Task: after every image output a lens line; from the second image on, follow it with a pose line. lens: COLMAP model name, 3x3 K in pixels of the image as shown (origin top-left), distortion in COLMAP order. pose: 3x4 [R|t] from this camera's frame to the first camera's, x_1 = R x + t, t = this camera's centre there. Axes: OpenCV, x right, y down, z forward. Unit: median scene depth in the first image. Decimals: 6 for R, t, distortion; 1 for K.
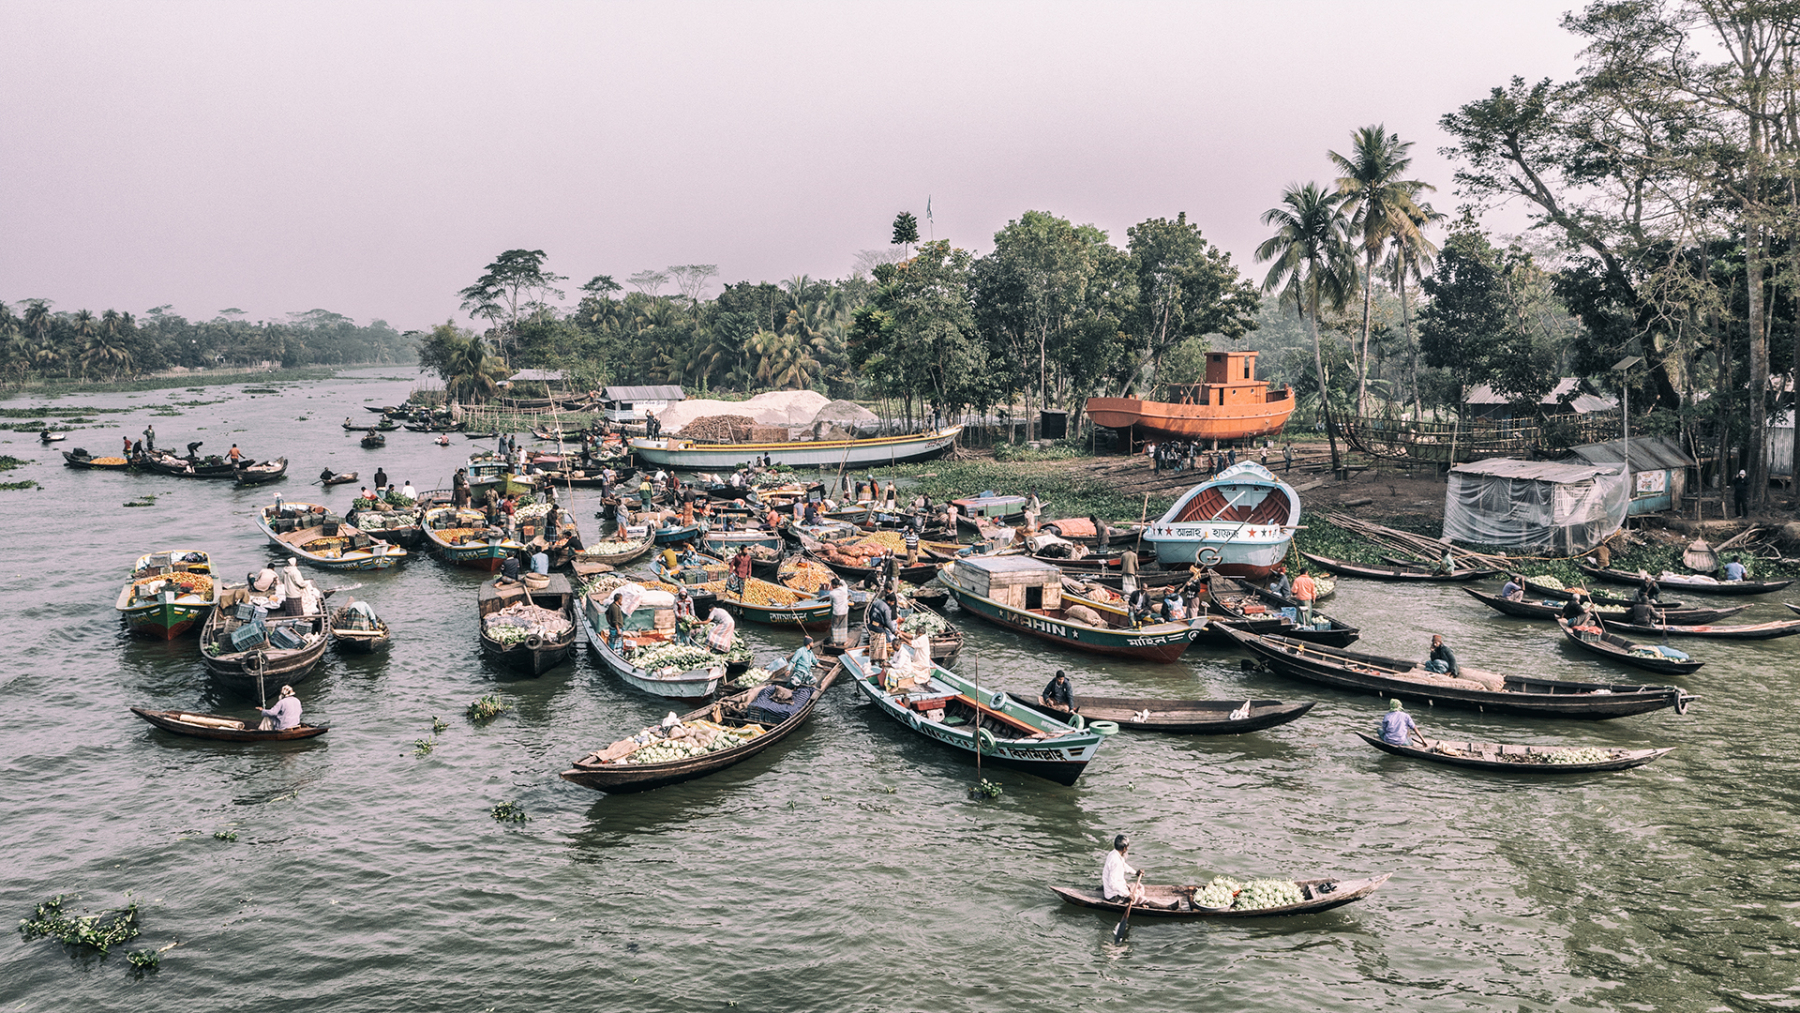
lens RADIAL K [[1385.5, 0, 891.3], [0, 1385.5, 491.1], [0, 0, 1]] dist [0.011831, 0.007324]
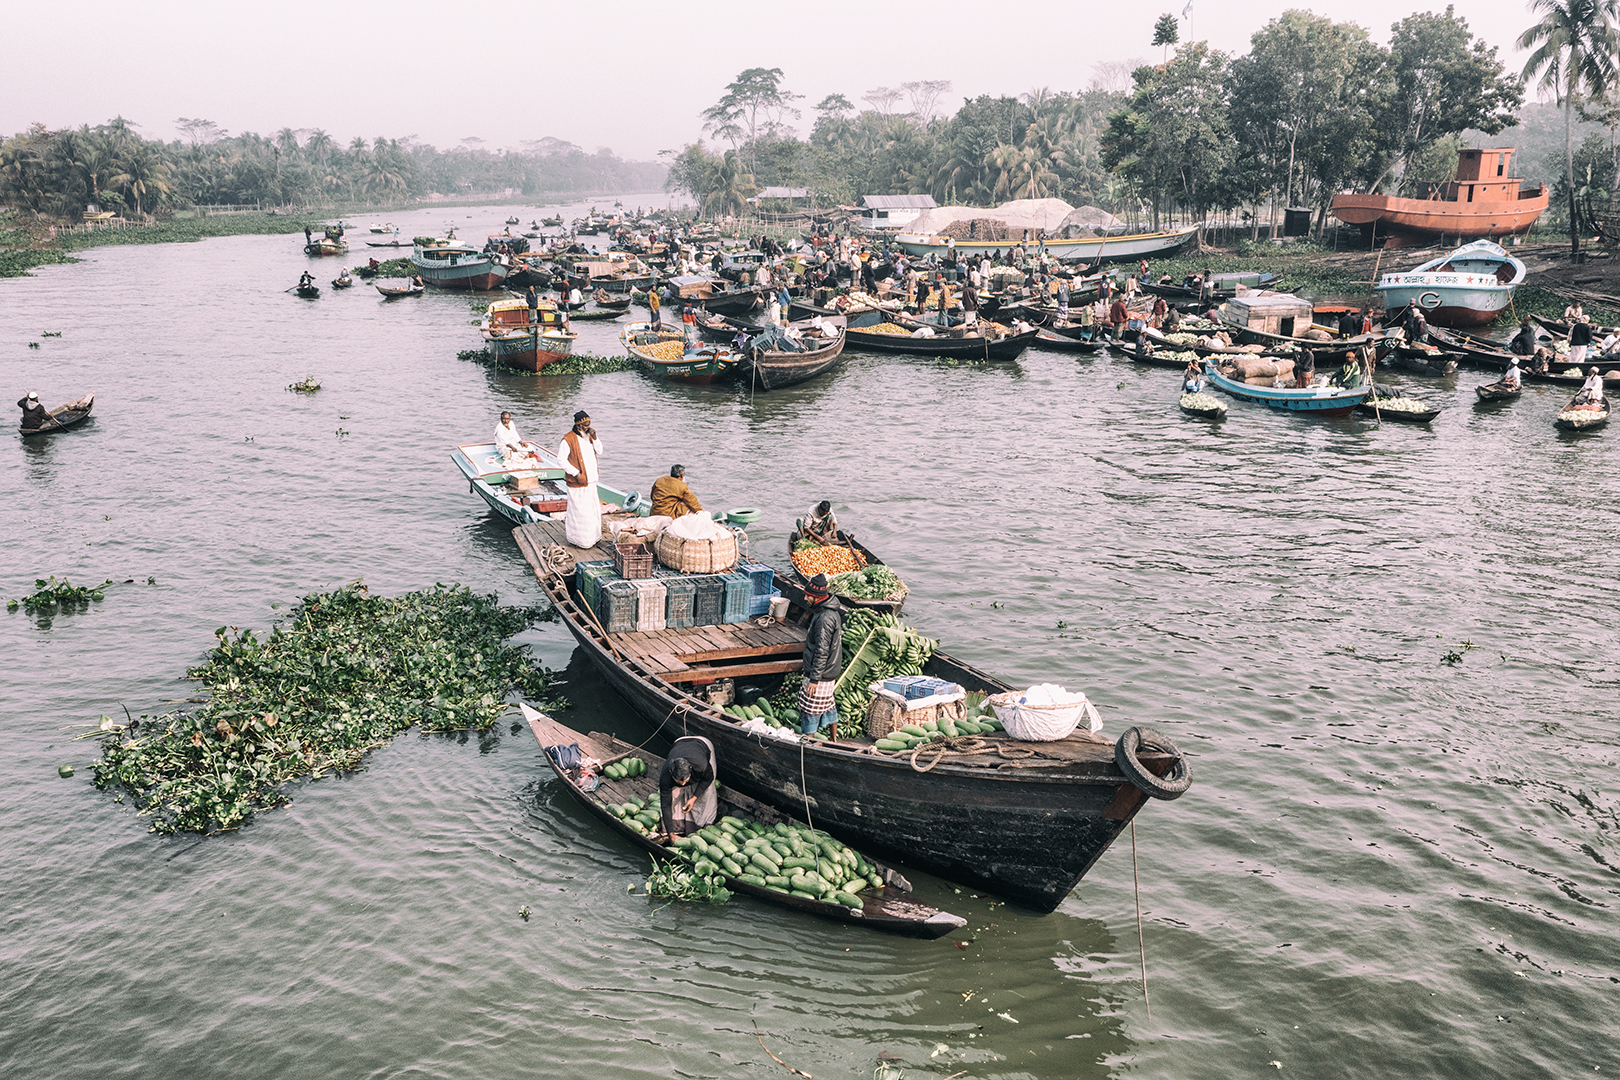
lens RADIAL K [[1381.0, 0, 809.5], [0, 1381.0, 600.3], [0, 0, 1]] dist [0.011366, 0.010085]
pose [[0.978458, 0.055666, -0.198801, -0.019734], [-0.016051, 0.980559, 0.195569, 0.031084], [0.205822, -0.188166, 0.960329, -0.136607]]
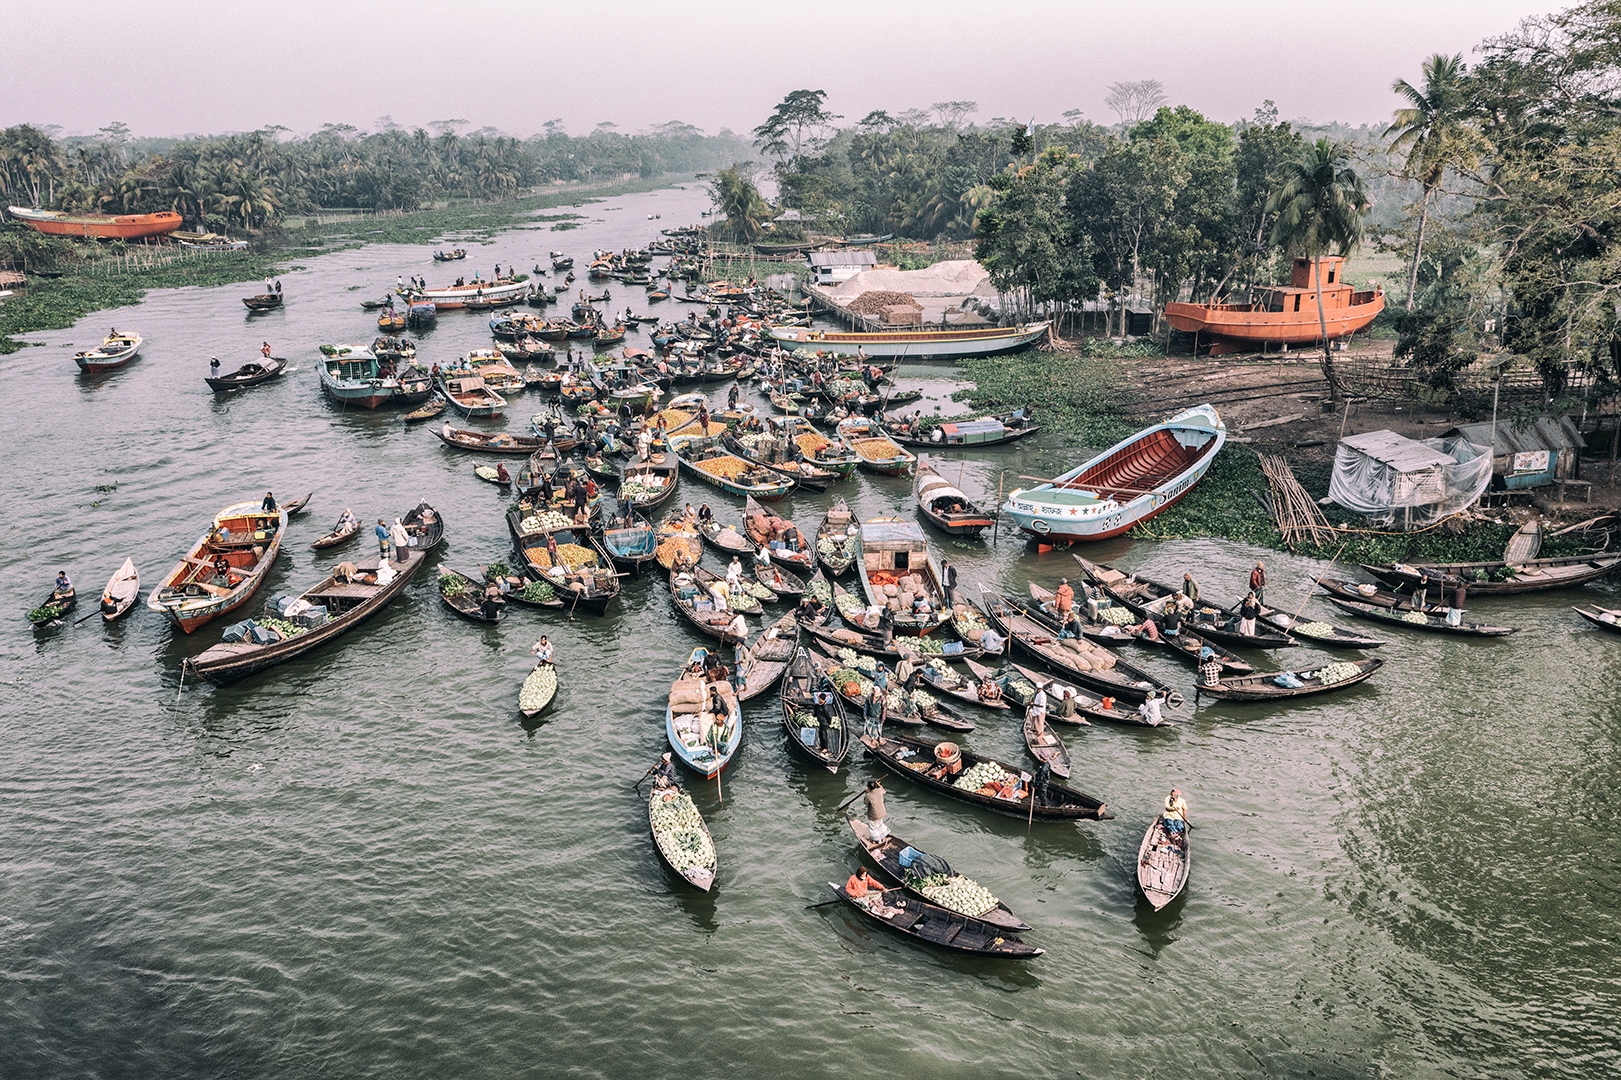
lens RADIAL K [[1240.9, 0, 812.3], [0, 1240.9, 533.7], [0, 0, 1]] dist [0.013181, 0.003782]
pose [[0.958251, 0.077461, -0.275237, 0.138864], [-0.021740, 0.979556, 0.199992, -0.068985], [0.285102, -0.185659, 0.940344, -0.055442]]
